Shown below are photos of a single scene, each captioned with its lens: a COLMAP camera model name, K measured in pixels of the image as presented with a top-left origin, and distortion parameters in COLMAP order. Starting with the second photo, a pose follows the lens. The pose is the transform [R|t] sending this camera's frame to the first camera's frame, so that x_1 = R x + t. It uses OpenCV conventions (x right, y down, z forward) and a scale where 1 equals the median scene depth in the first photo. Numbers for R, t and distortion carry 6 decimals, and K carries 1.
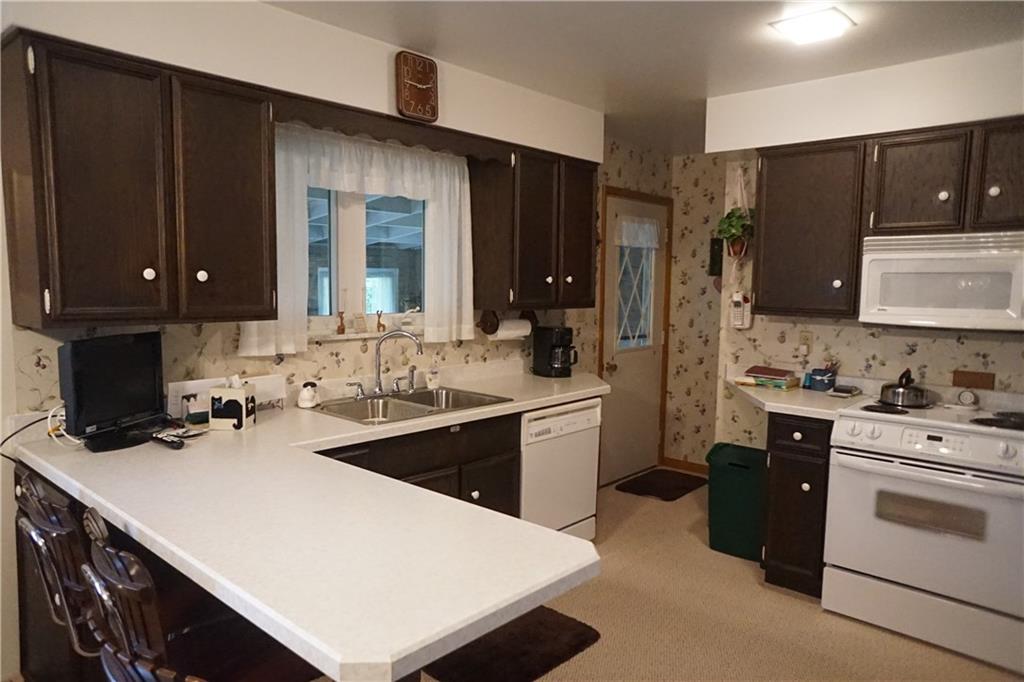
lens RADIAL K [[690.5, 0, 500.8], [0, 690.5, 346.6], [0, 0, 1]] dist [-0.077165, 0.099484]
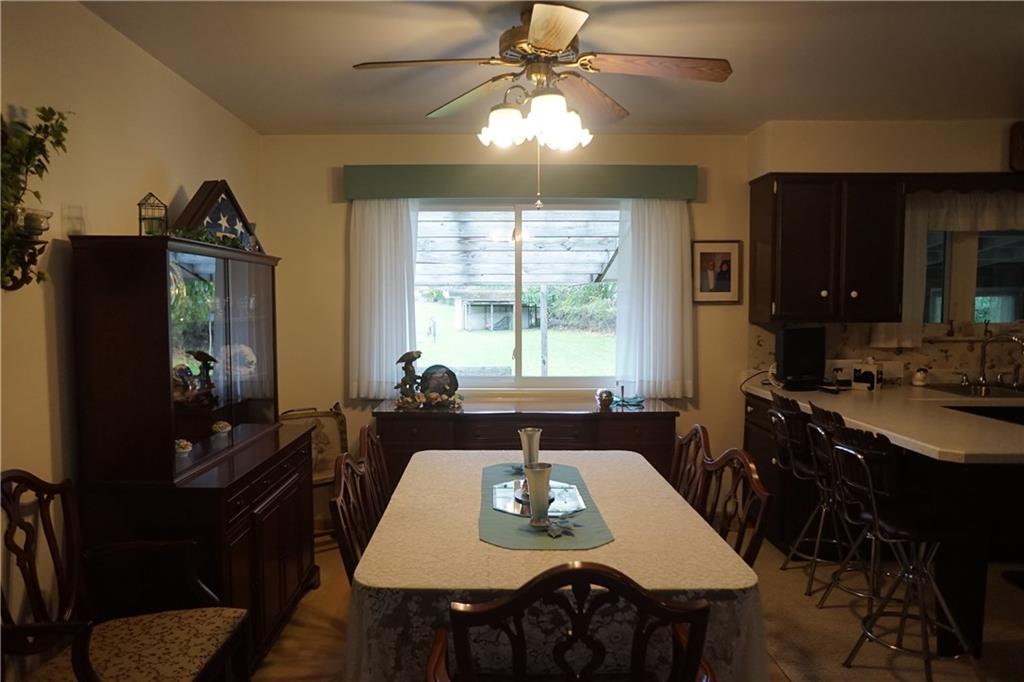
lens RADIAL K [[690.5, 0, 500.8], [0, 690.5, 346.6], [0, 0, 1]] dist [-0.077165, 0.099484]
pose [[0.683930, 0.033359, -0.728784, 0.136091], [-0.059123, 0.998203, -0.009792, 0.065734], [0.727148, 0.049785, 0.684674, -0.547012]]
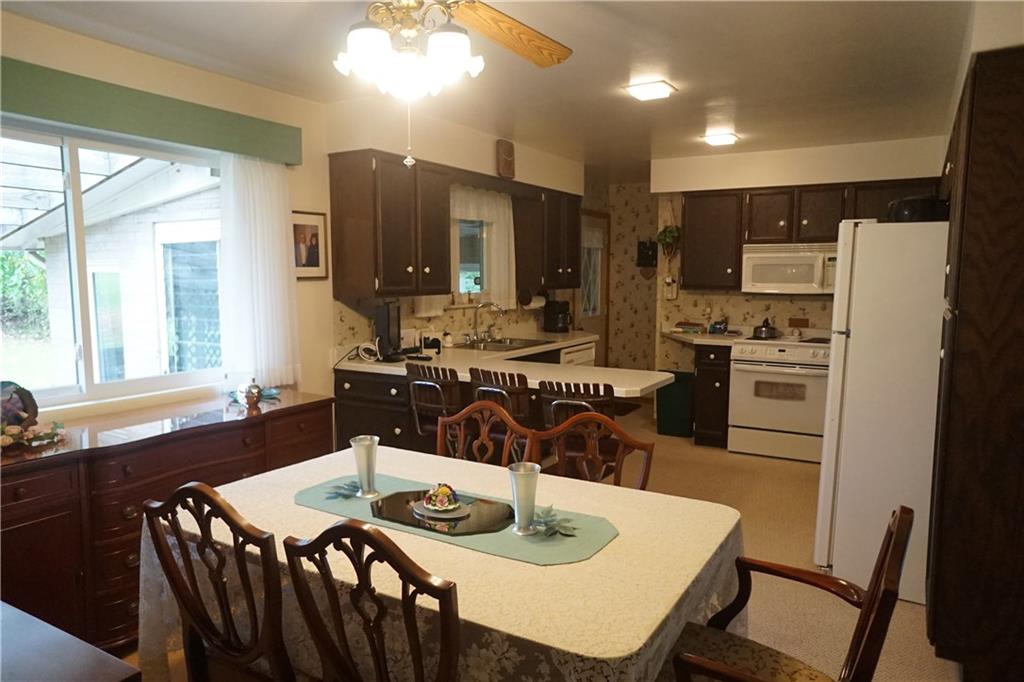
lens RADIAL K [[690.5, 0, 500.8], [0, 690.5, 346.6], [0, 0, 1]] dist [-0.077165, 0.099484]
pose [[0.980368, -0.033401, 0.194325, -0.439890], [0.031157, 0.999408, 0.014596, 0.059770], [-0.194698, -0.008255, 0.980829, -0.630496]]
